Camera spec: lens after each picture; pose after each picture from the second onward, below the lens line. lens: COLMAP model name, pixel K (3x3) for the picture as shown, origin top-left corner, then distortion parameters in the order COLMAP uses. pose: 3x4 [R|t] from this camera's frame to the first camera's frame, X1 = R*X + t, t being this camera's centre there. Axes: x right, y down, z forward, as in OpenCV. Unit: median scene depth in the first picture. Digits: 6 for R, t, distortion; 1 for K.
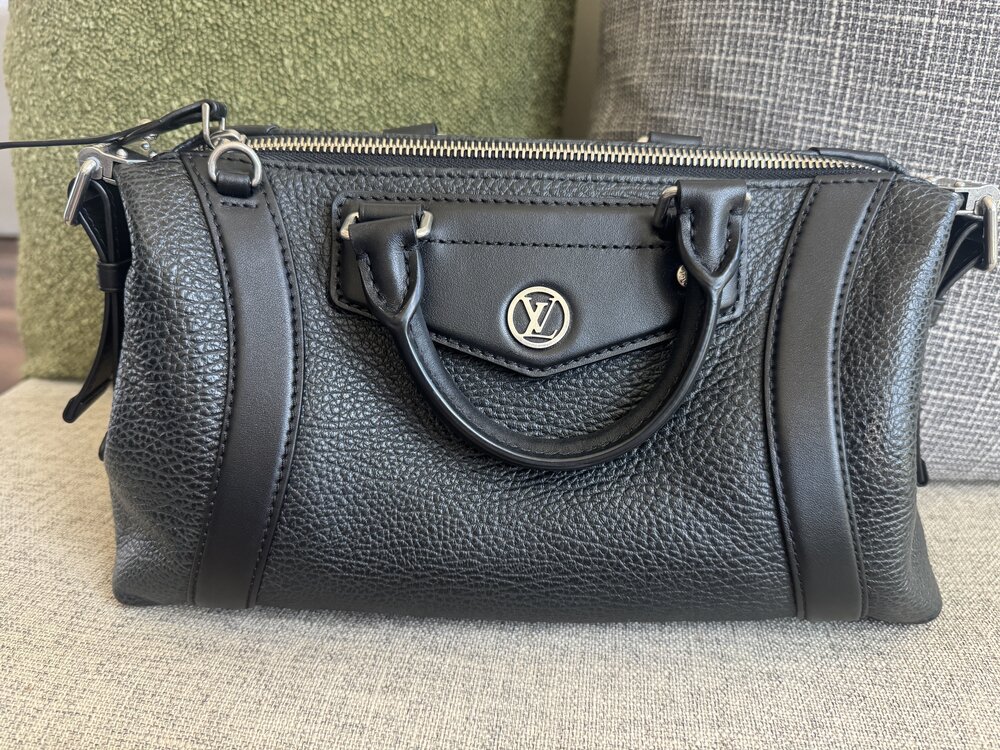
lens RADIAL K [[743.8, 0, 492.4], [0, 743.8, 377.2], [0, 0, 1]] dist [-0.039596, 0.016704]
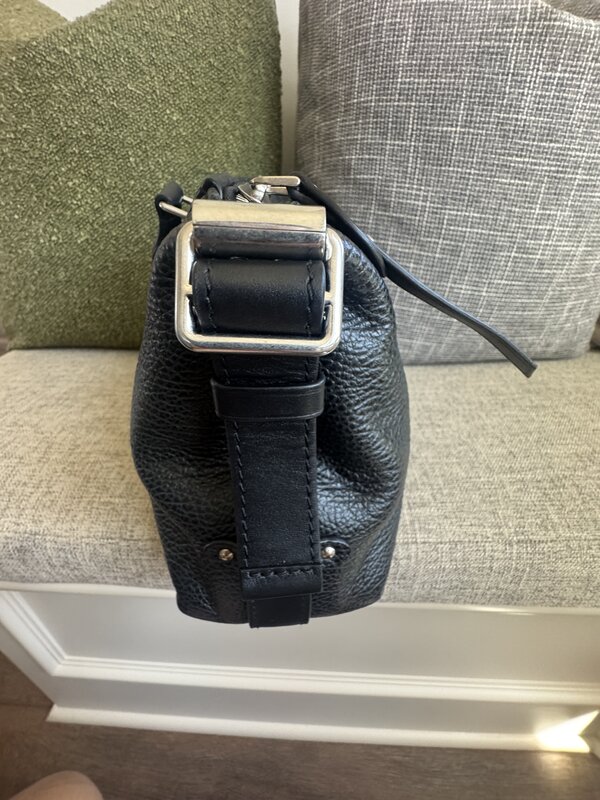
lens RADIAL K [[329.5, 0, 298.7], [0, 329.5, 397.7], [0, 0, 1]] dist [-0.000916, -0.001281]
pose [[0.988820, -0.077278, 0.127528, -0.012801], [0.062580, 0.991336, 0.115489, 0.109858], [-0.135348, -0.106217, 0.985088, 0.057916]]
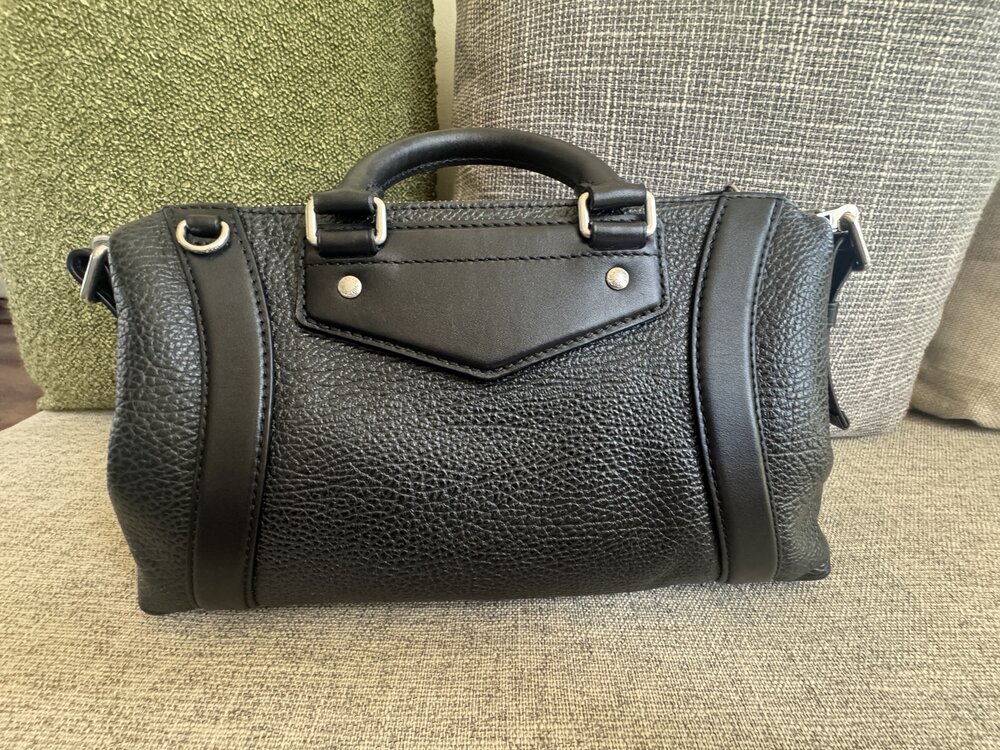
lens RADIAL K [[411.9, 0, 493.8], [0, 411.9, 375.0], [0, 0, 1]] dist [-0.000916, -0.001281]
pose [[0.991599, -0.061322, 0.113889, 0.140571], [0.059908, 0.998079, 0.015798, -0.038462], [-0.114638, -0.008843, 0.993368, 0.271574]]
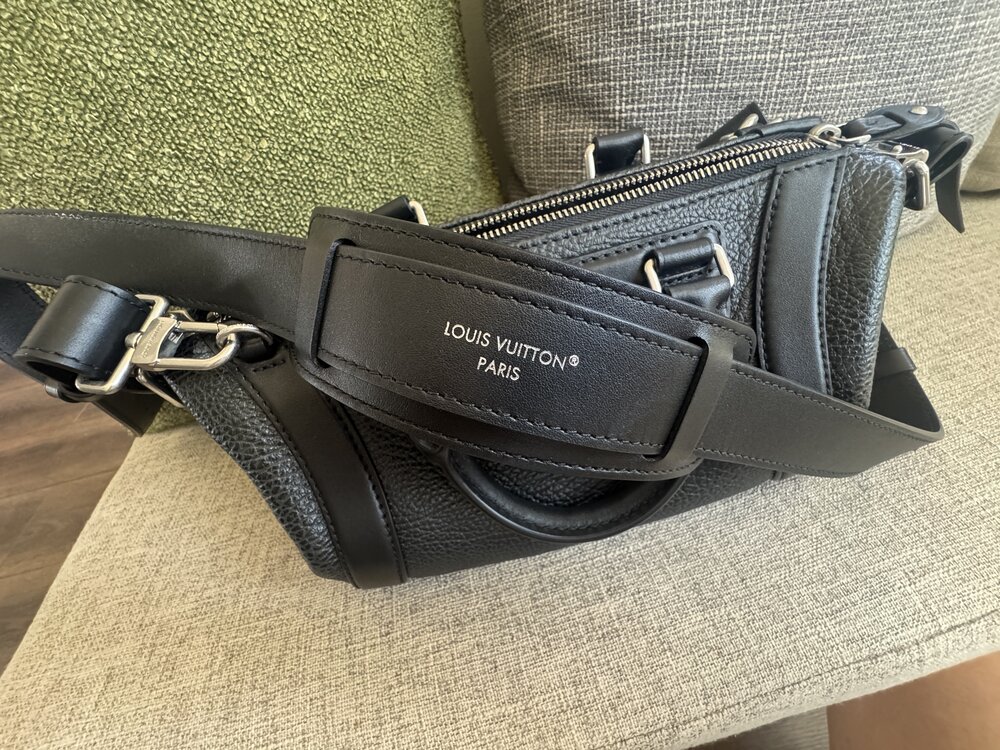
lens RADIAL K [[411.9, 0, 506.1], [0, 411.9, 377.6], [0, 0, 1]] dist [-0.000916, -0.001281]
pose [[0.908632, -0.387056, 0.156766, -0.210127], [0.317360, 0.884021, 0.343205, -0.192565], [-0.271424, -0.262096, 0.926086, 0.321459]]
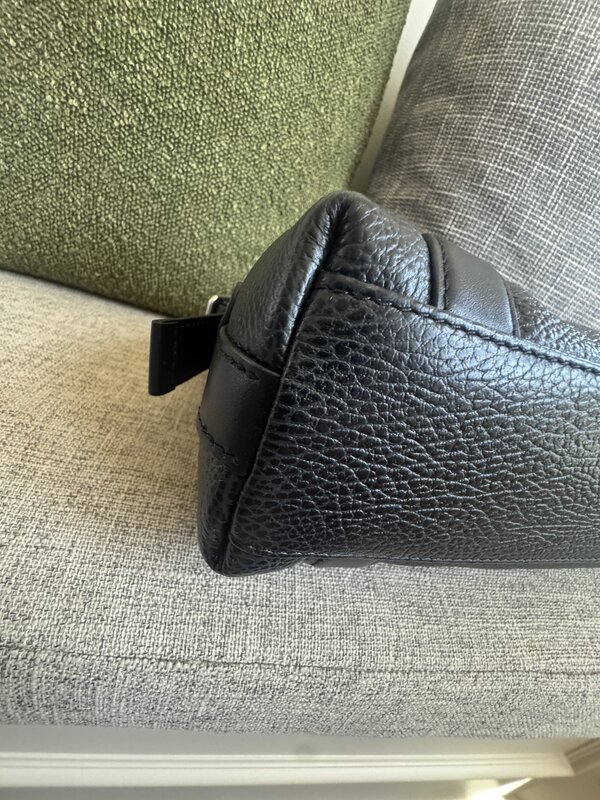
lens RADIAL K [[329.5, 0, 305.7], [0, 329.5, 396.8], [0, 0, 1]] dist [-0.000916, -0.001281]
pose [[0.916321, 0.132612, 0.377850, -0.325222], [-0.176618, 0.980677, 0.084131, 0.119155], [-0.359392, -0.143826, 0.922037, 0.362041]]
